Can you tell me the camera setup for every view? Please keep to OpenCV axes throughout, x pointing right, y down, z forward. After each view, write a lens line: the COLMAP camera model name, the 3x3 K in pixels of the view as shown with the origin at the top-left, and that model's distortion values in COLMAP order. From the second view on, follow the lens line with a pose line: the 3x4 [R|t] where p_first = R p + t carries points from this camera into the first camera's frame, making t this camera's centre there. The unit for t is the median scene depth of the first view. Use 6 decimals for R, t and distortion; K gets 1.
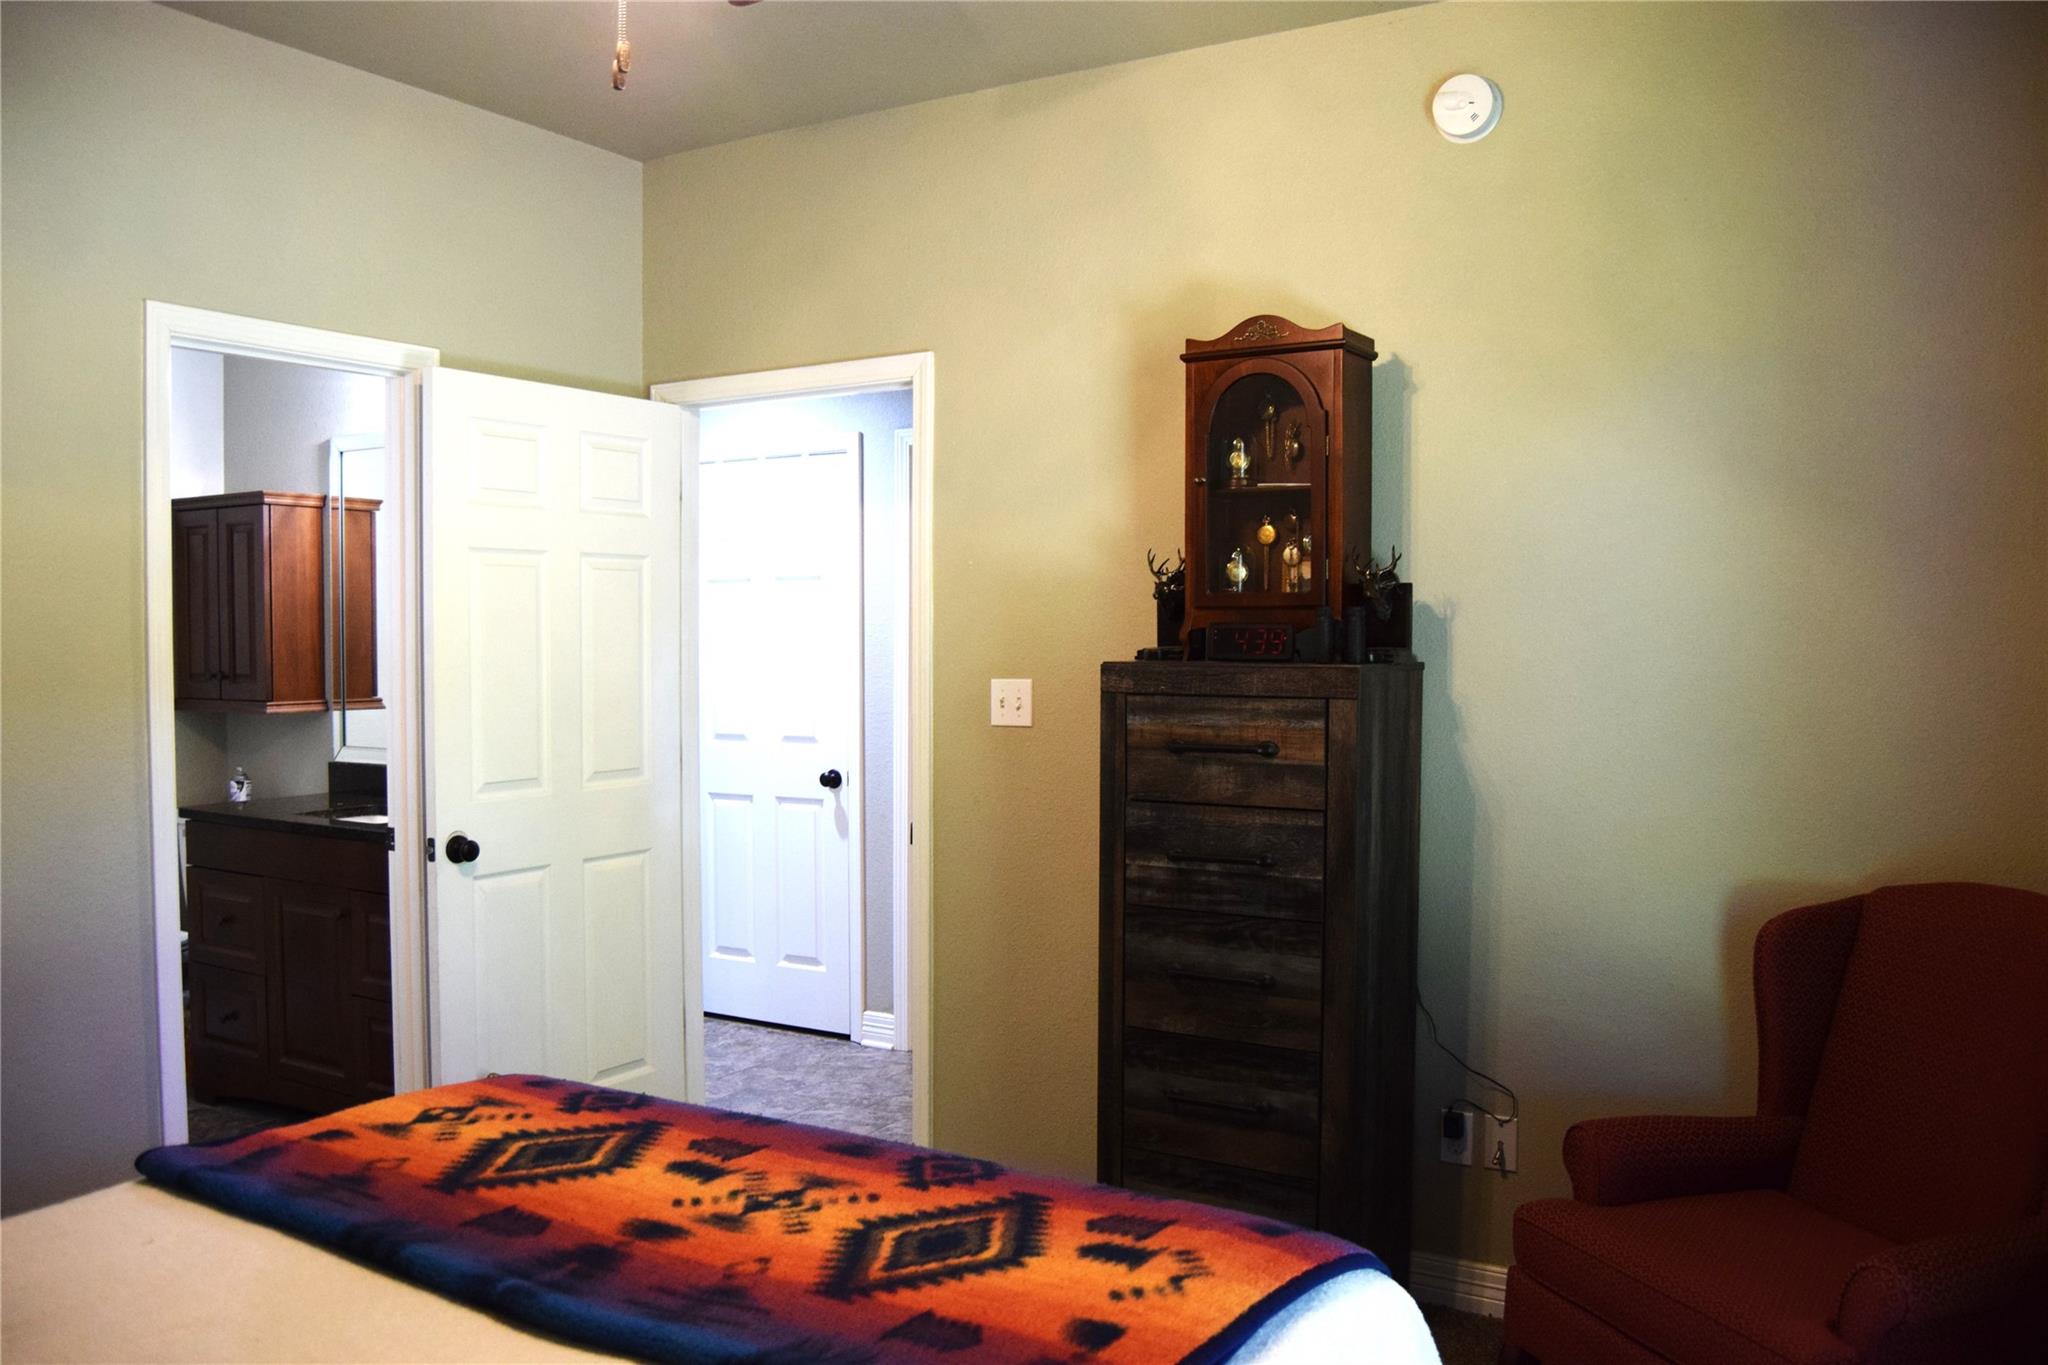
lens RADIAL K [[1591.5, 0, 1032.7], [0, 1591.5, 681.1], [0, 0, 1]] dist [-0.091000, 0.021585]
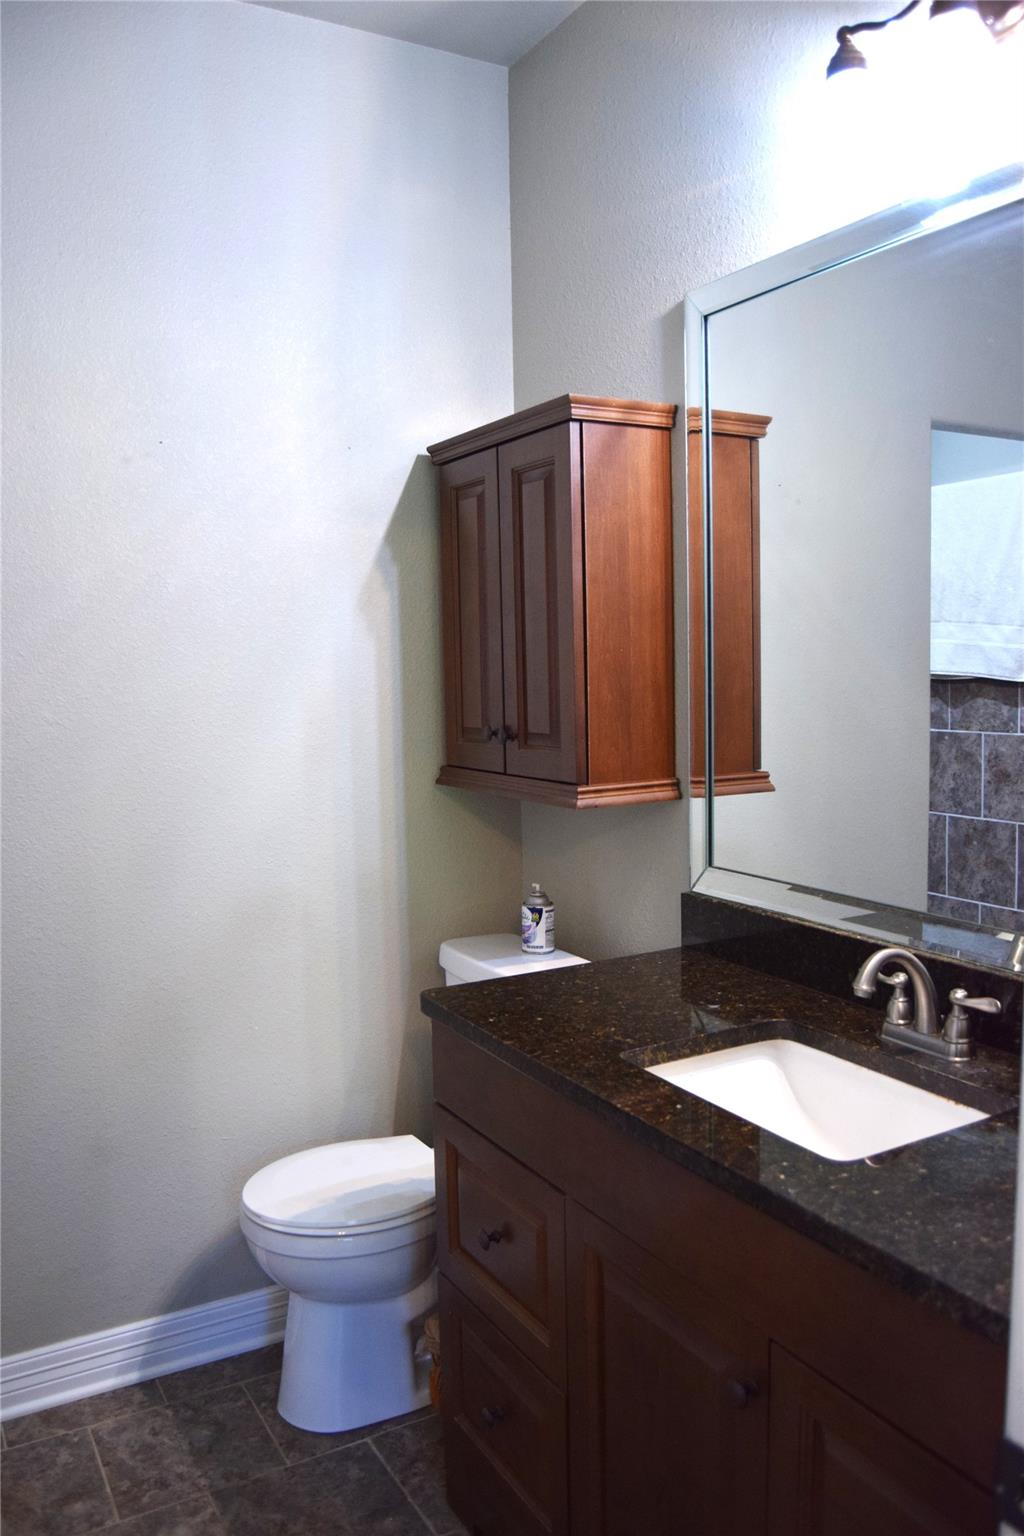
lens RADIAL K [[1193.6, 0, 518.4], [0, 1193.6, 770.5], [0, 0, 1]] dist [-0.091000, 0.021585]
pose [[0.871213, 0.029923, -0.489992, -0.295938], [0.002838, 0.997817, 0.065980, -0.019140], [0.490897, -0.058873, 0.869226, 0.608333]]
